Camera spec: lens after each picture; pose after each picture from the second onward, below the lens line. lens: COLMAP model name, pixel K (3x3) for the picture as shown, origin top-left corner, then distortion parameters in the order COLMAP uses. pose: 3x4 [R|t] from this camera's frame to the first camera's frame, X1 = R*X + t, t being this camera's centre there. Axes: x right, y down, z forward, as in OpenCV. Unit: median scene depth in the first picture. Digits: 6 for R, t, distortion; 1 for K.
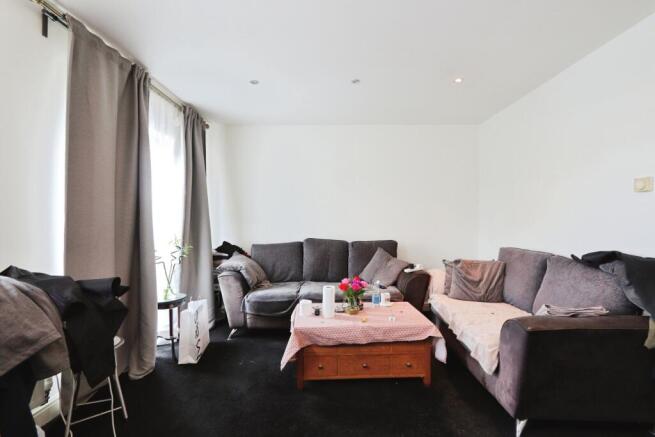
lens RADIAL K [[299.0, 0, 327.1], [0, 299.0, 221.6], [0, 0, 1]] dist [0.000747, -0.000444]
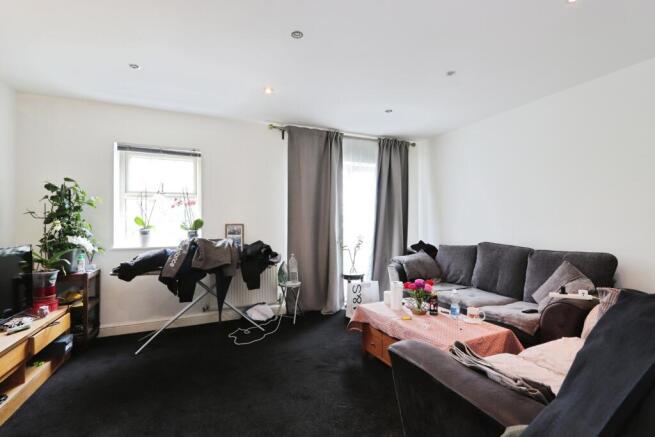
lens RADIAL K [[299.0, 0, 327.1], [0, 299.0, 221.6], [0, 0, 1]] dist [0.000747, -0.000444]
pose [[0.381356, -0.005513, -0.924412, 0.612182], [-0.007001, 0.999936, -0.008851, 0.005713], [0.924402, 0.009847, 0.381293, 0.225938]]
